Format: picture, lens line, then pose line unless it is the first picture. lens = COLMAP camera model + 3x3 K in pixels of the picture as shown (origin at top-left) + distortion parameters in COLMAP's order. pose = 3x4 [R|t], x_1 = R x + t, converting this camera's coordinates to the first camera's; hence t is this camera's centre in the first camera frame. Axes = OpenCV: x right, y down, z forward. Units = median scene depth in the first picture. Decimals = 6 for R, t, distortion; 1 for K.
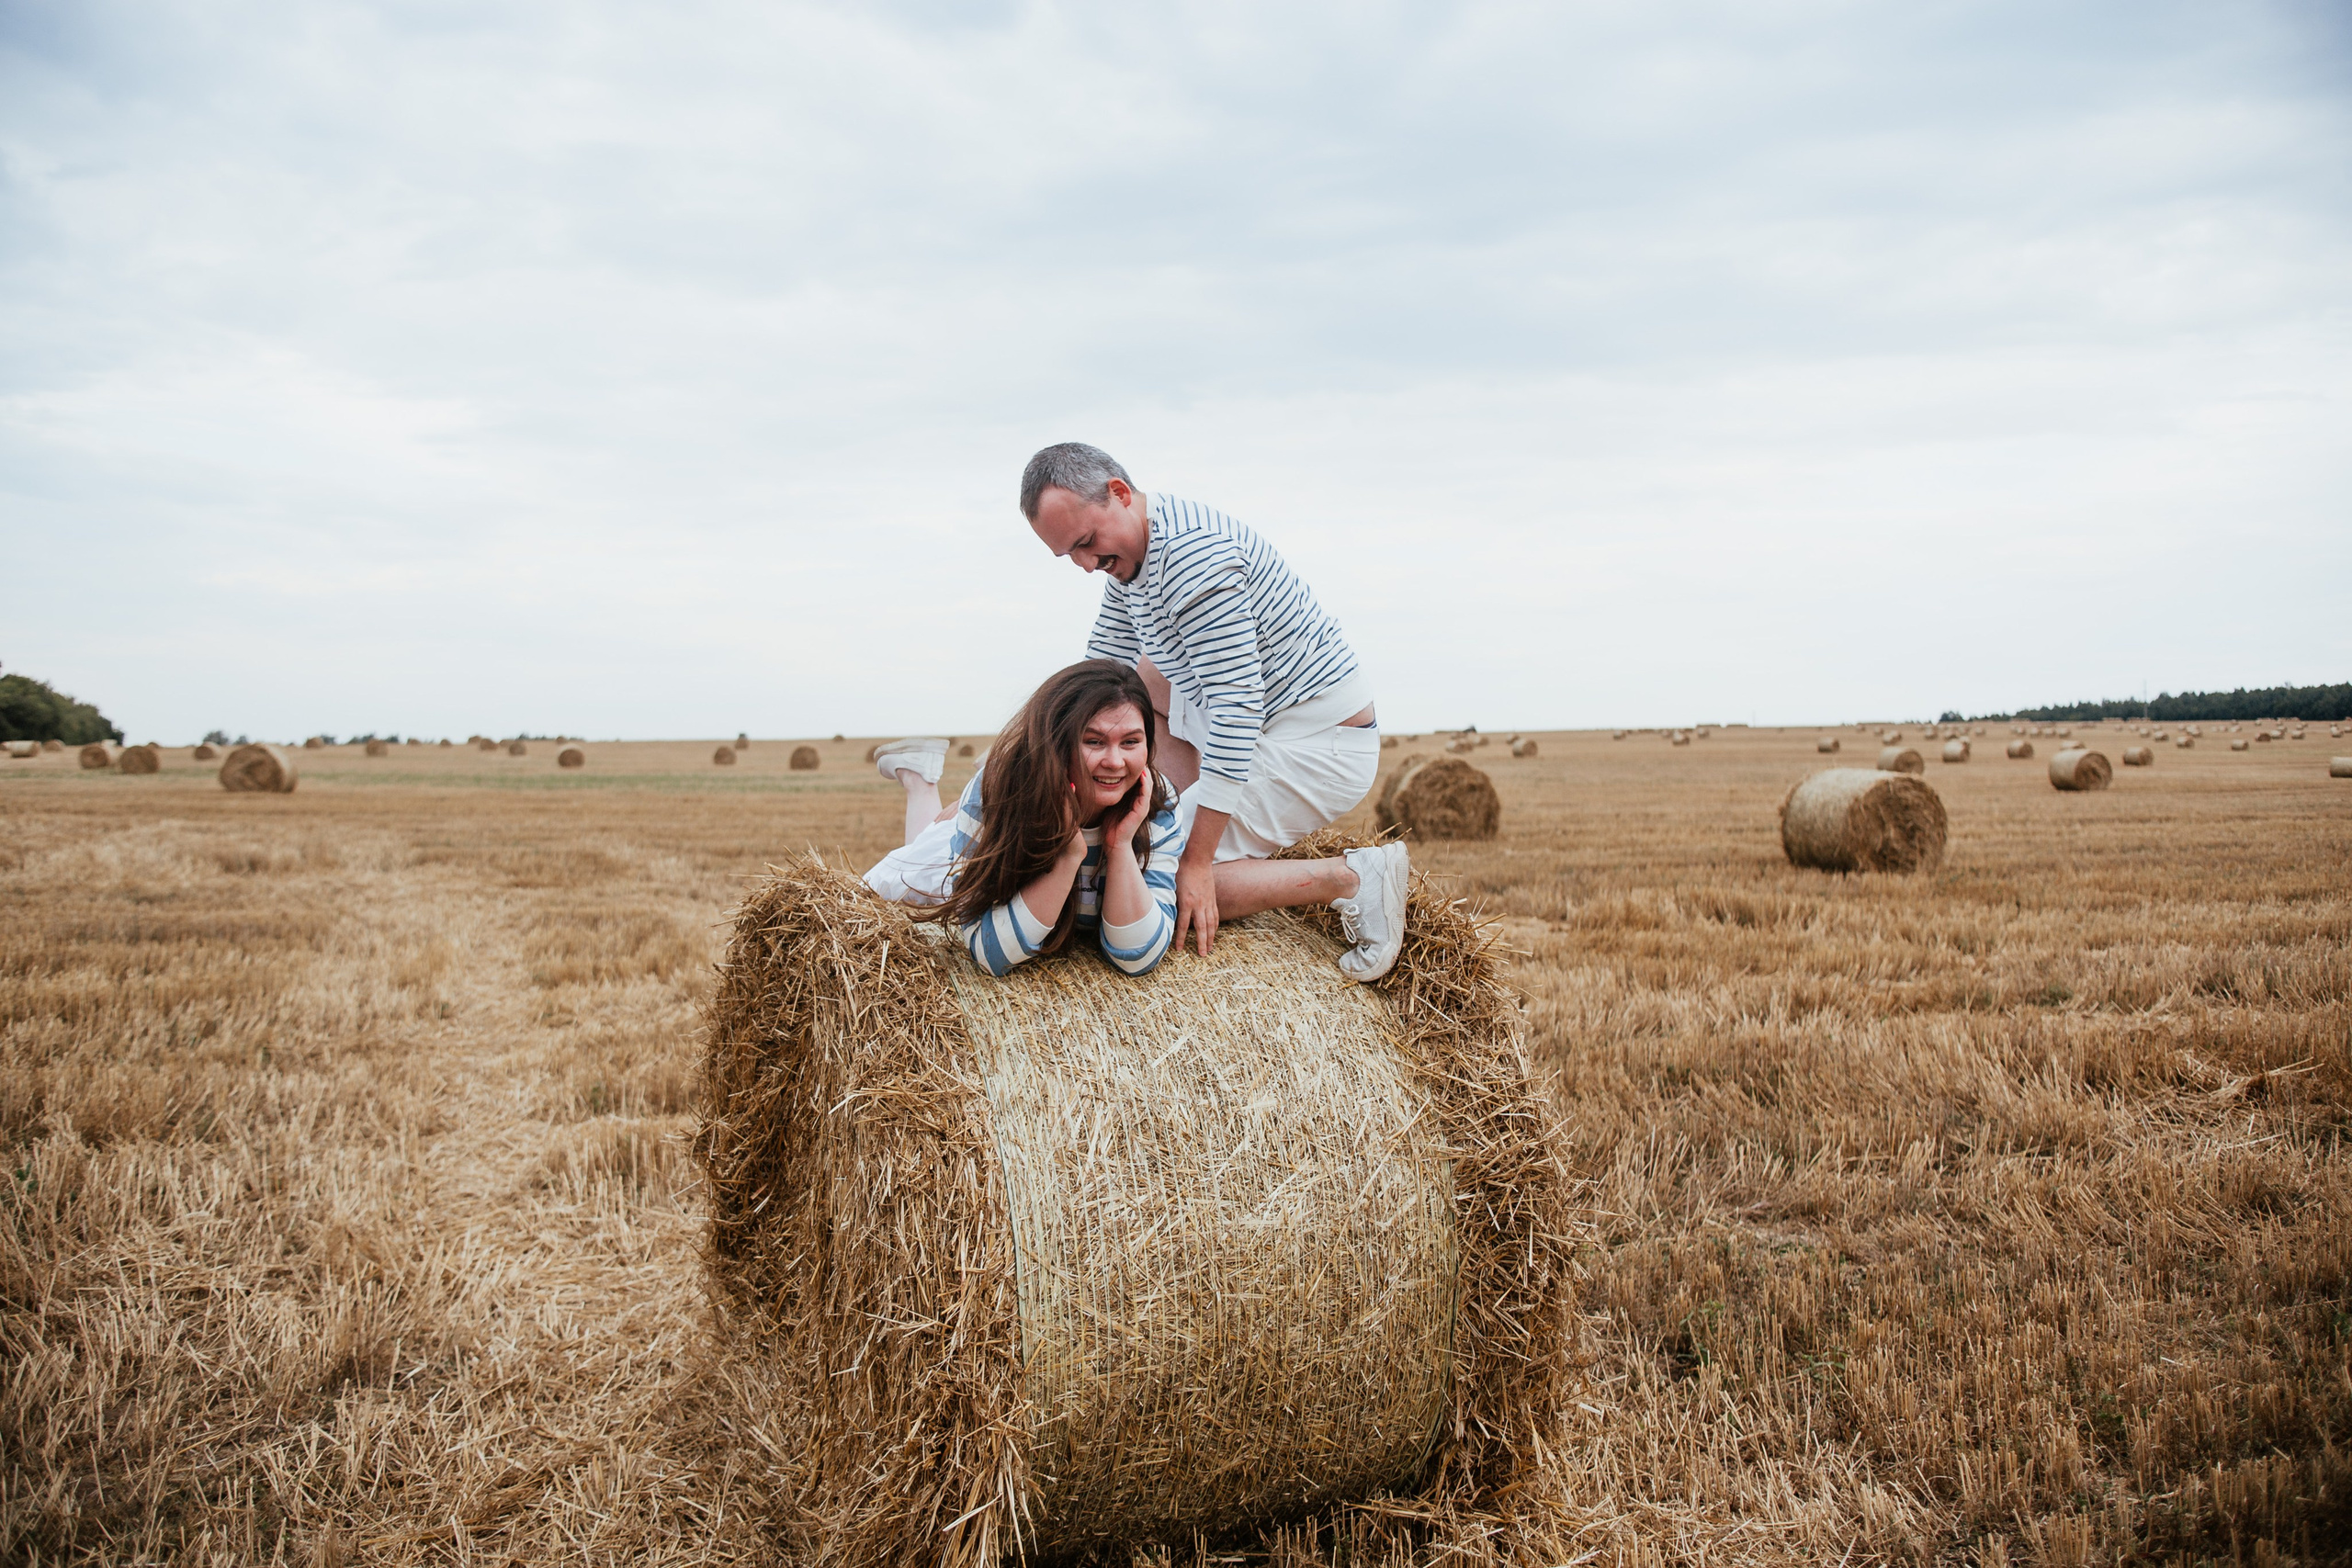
lens RADIAL K [[1872.6, 0, 1170.3], [0, 1872.6, 814.2], [0, 0, 1]] dist [-0.087934, 0.072172]
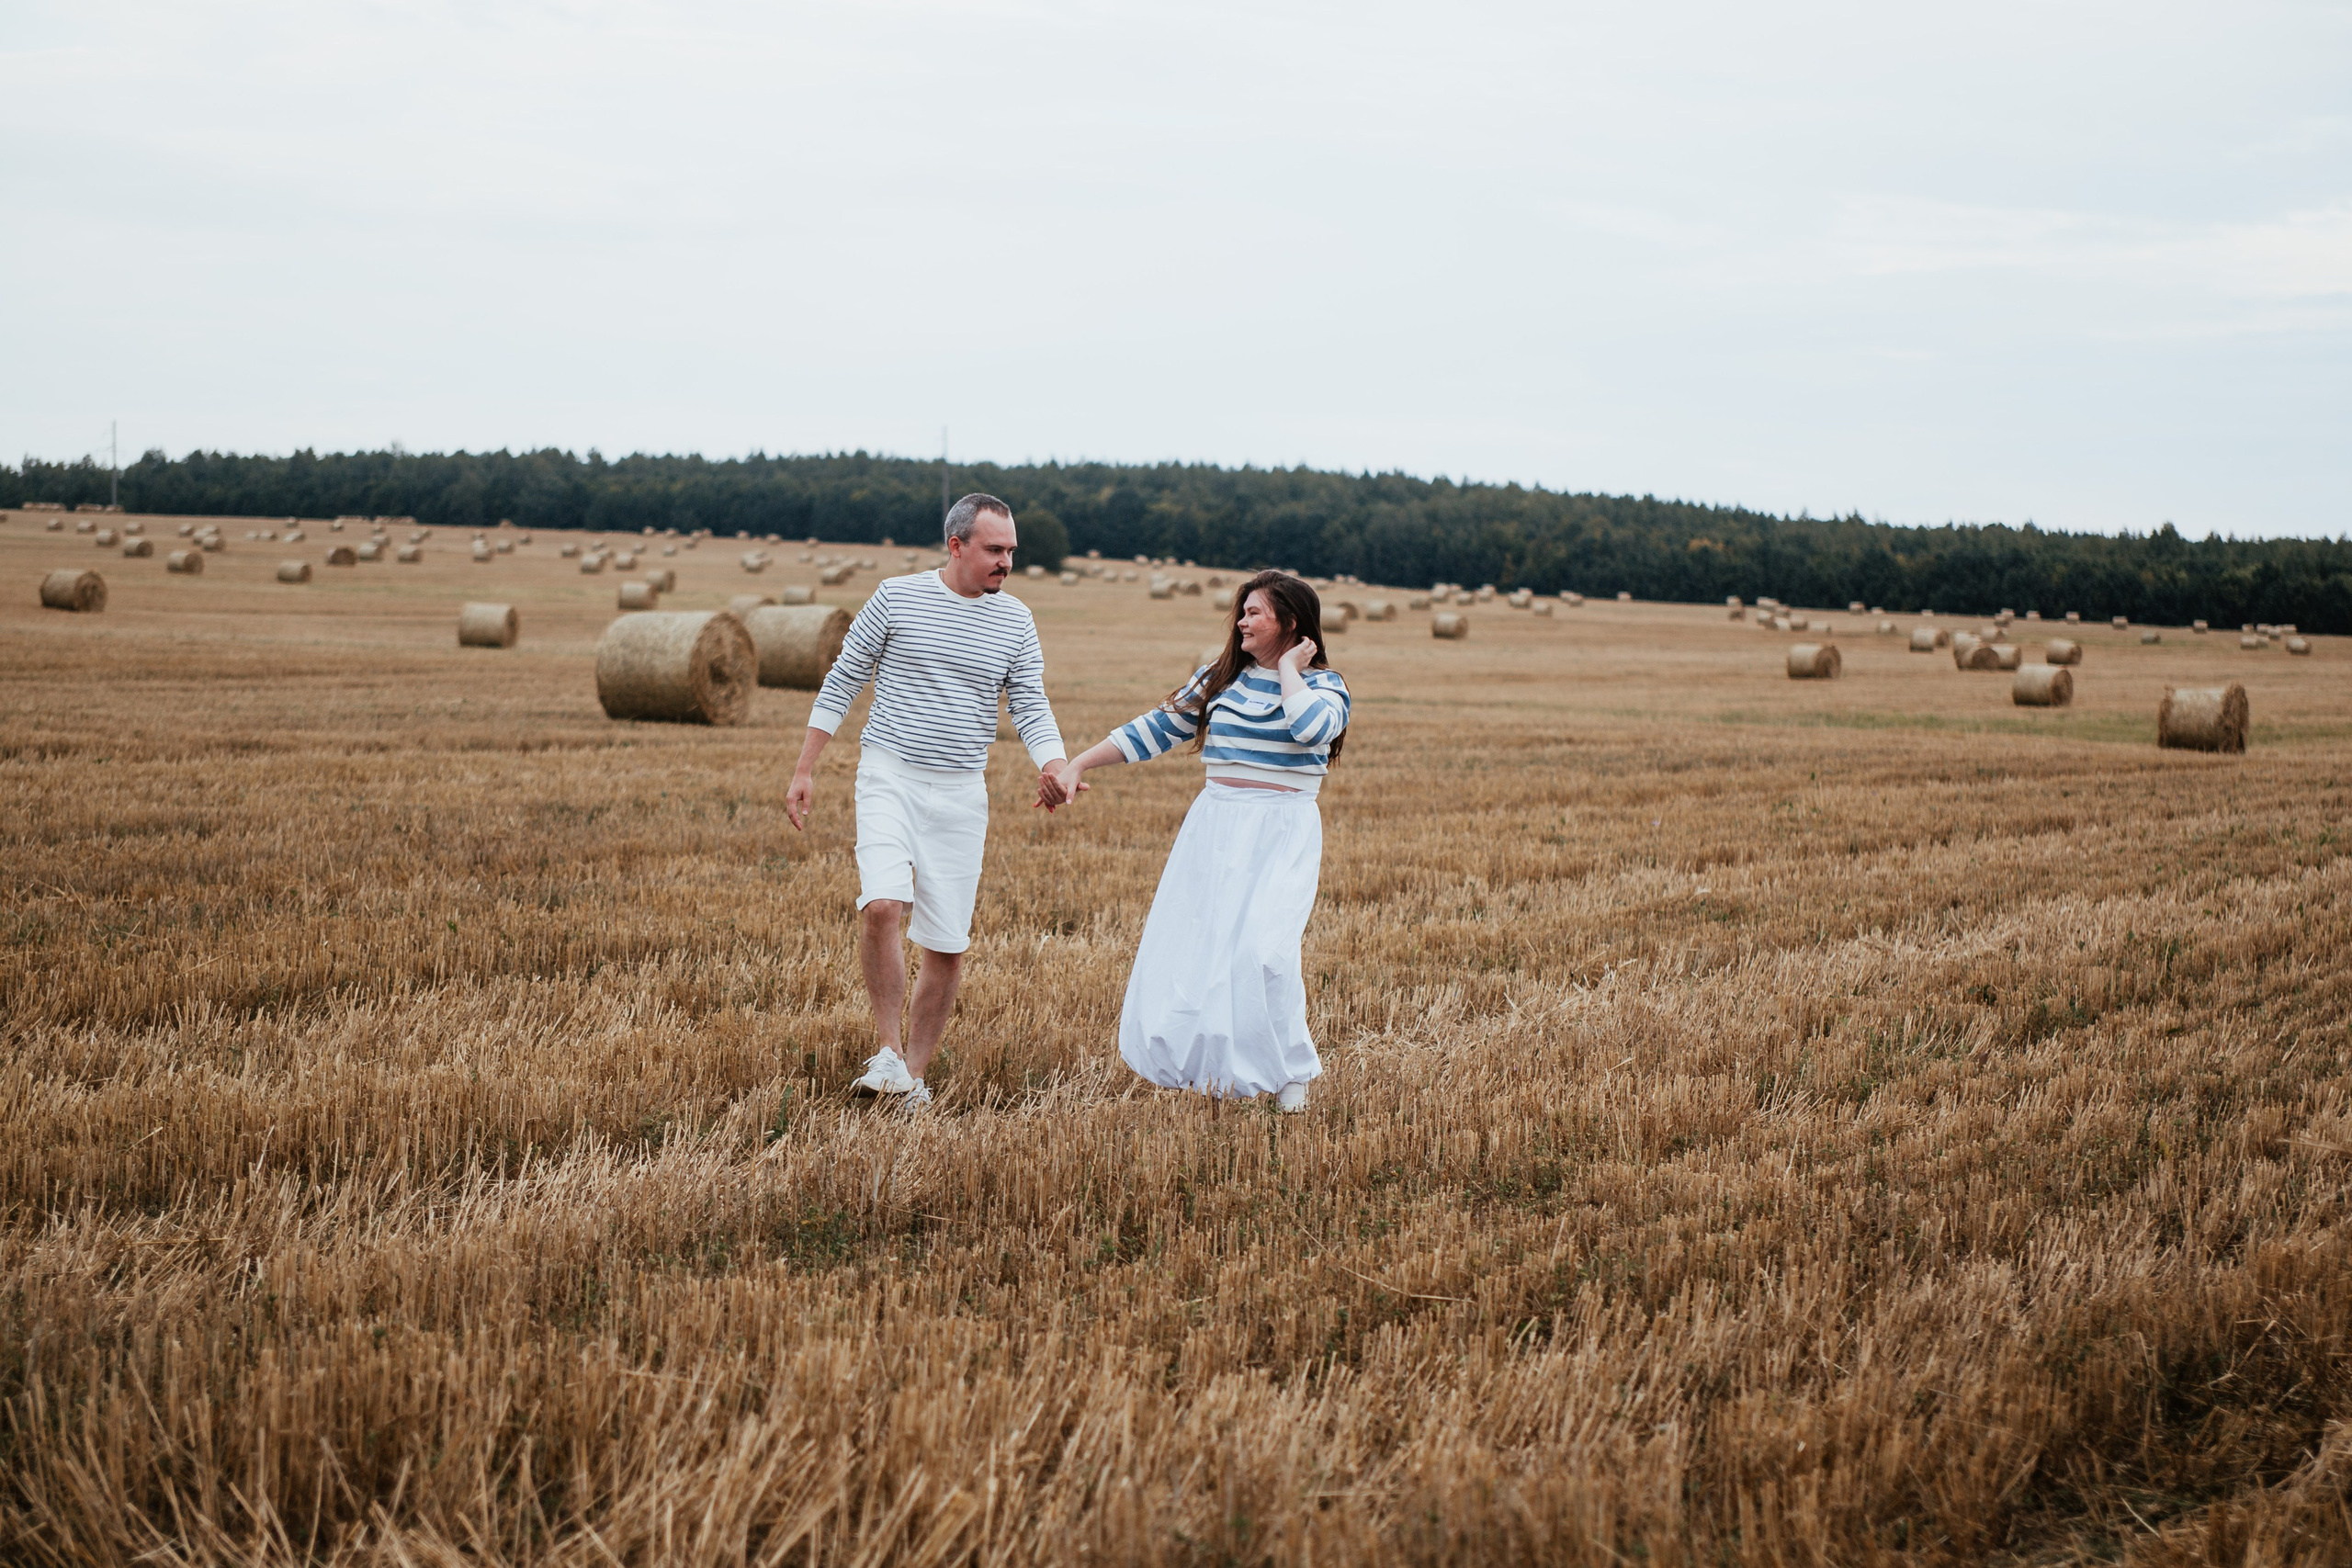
lens RADIAL K [[4394.3, 0, 1157.6], [0, 4394.3, 746.7], [0, 0, 1]] dist [0.128649, 0.000000]
pose [[0.752106, 0.005008, 0.659023, 0.926718], [-0.010637, 0.999933, 0.004541, -0.052336], [-0.658956, -0.010425, 0.752109, 1.237265]]
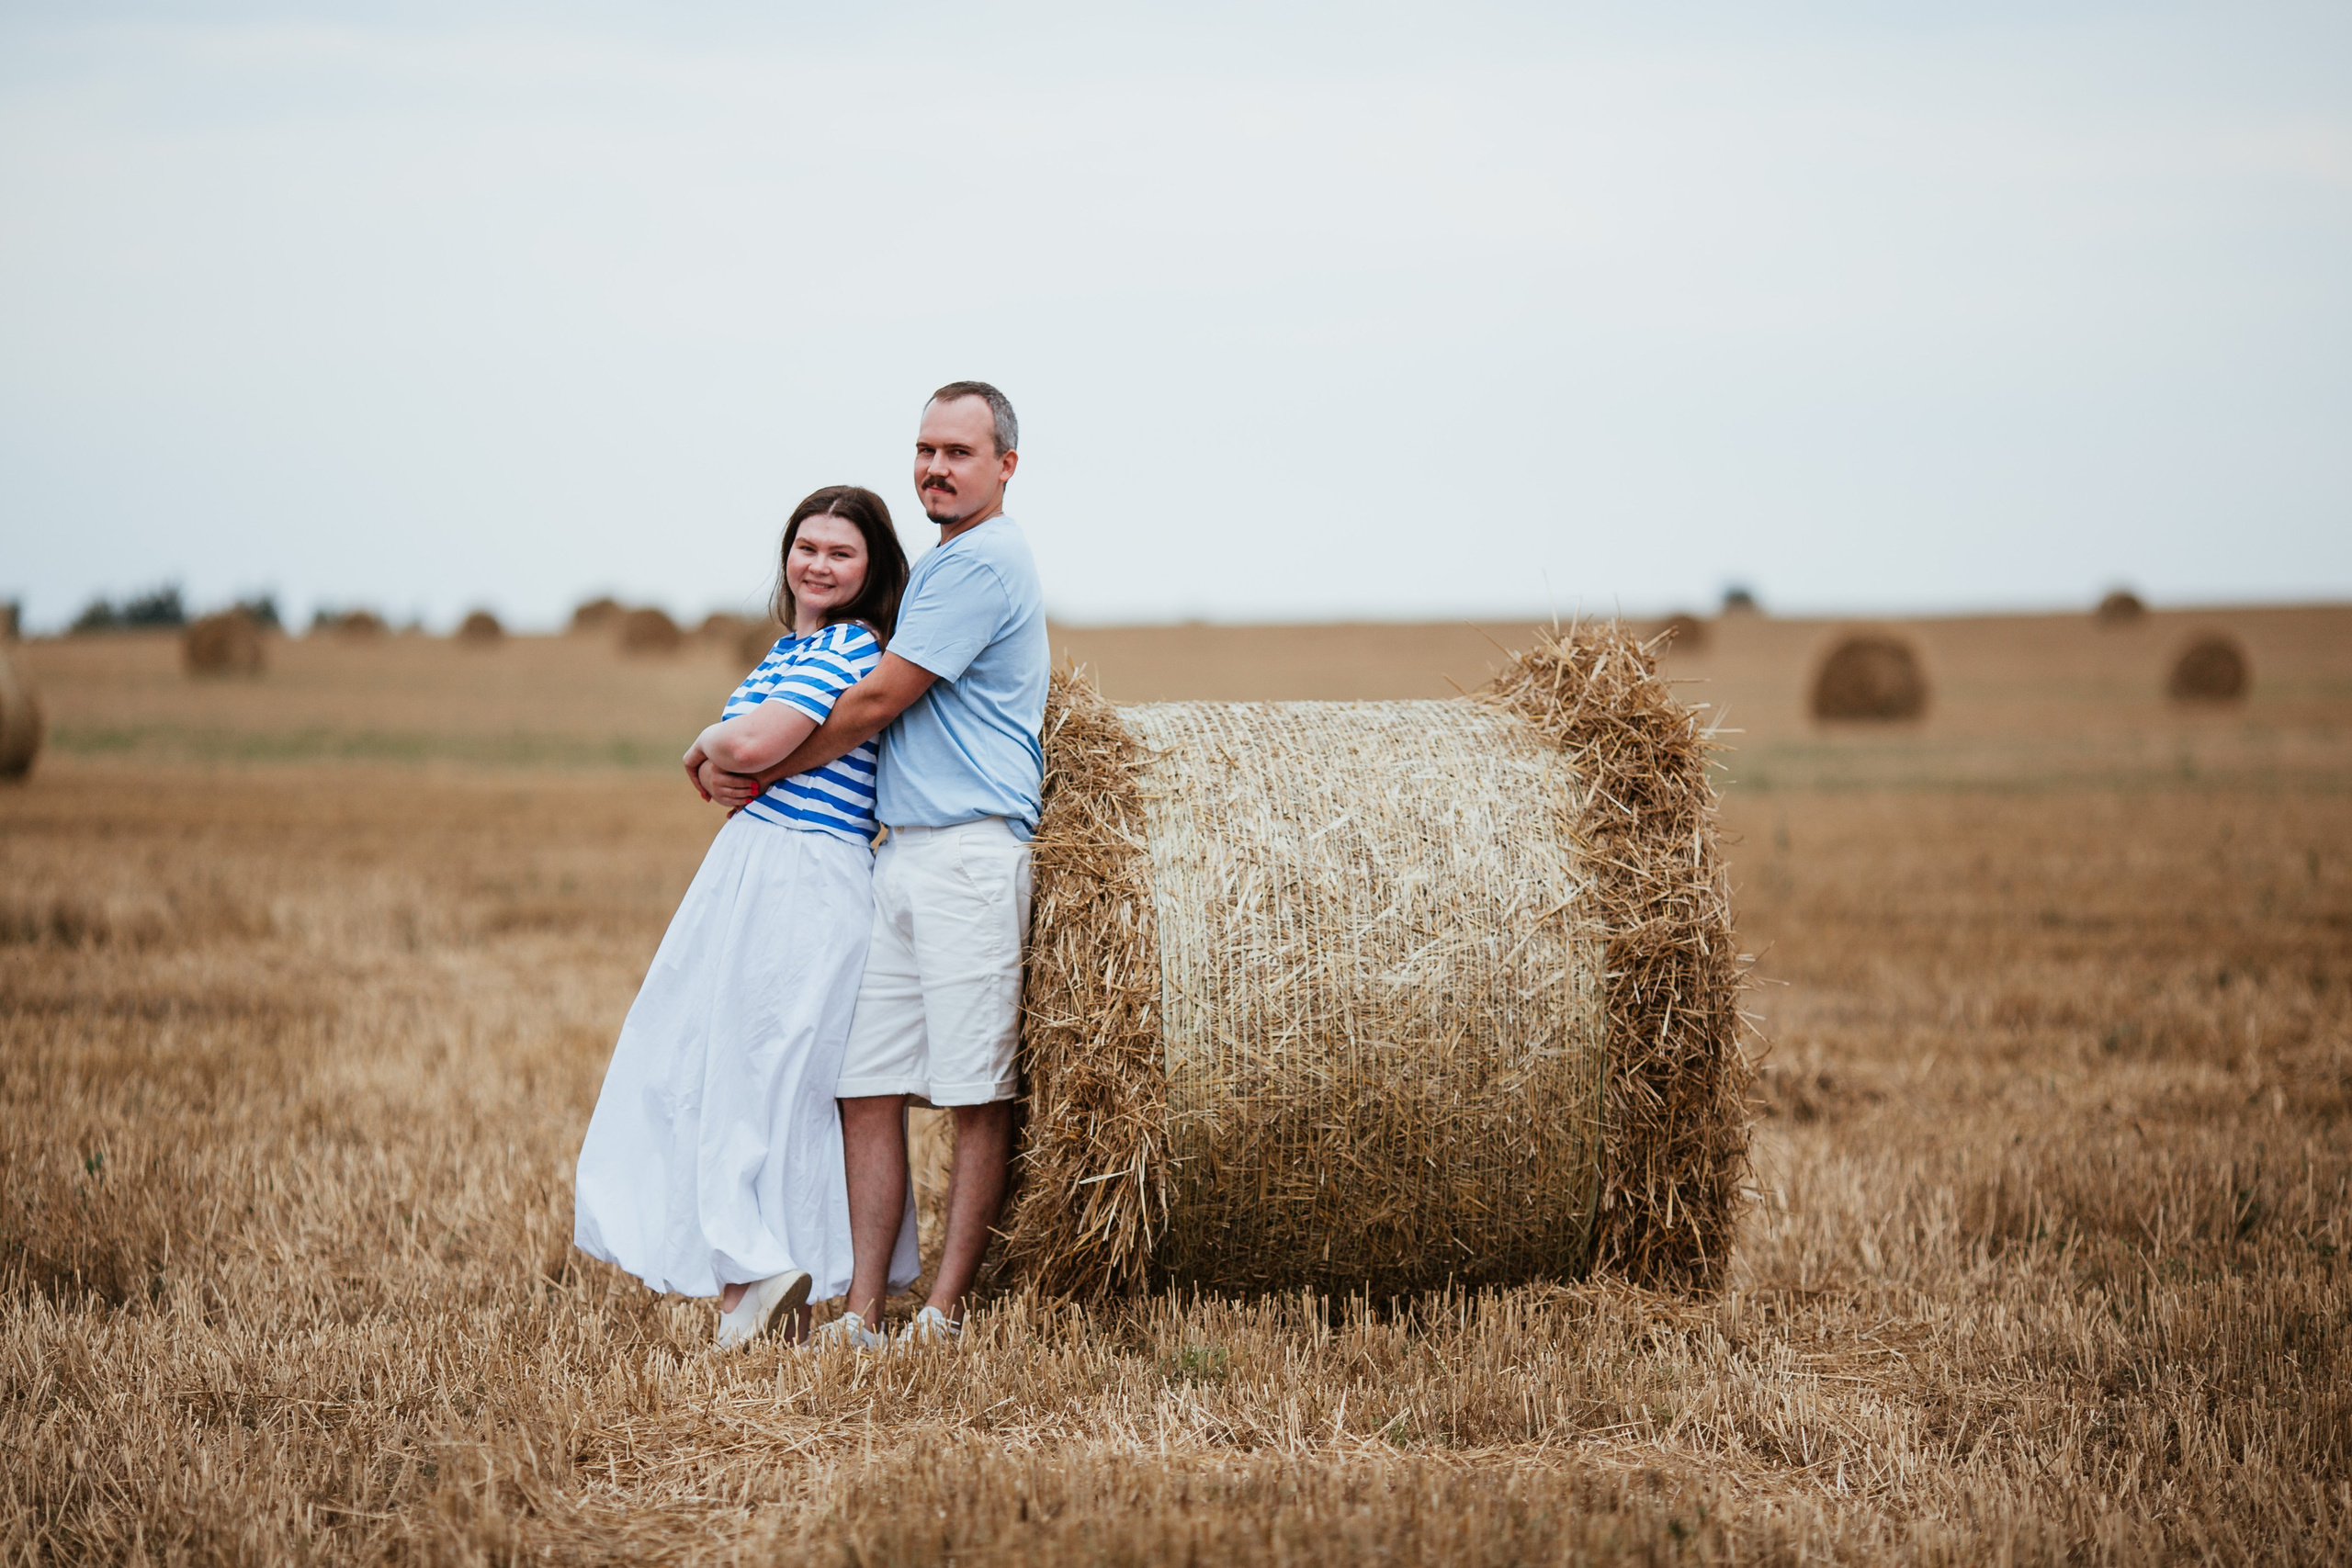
lens RADIAL K [[8719.9, 0, 1171.9], [0, 8719.9, 788.0], [0, 0, 1]] dist [0.326937, 0.000000]
pose [[0.957483, 0.000722, -0.288489, 1.330087], [-0.006378, 0.999805, -0.018665, 0.194093], [0.288420, 0.019711, 0.957301, -3.745571]]
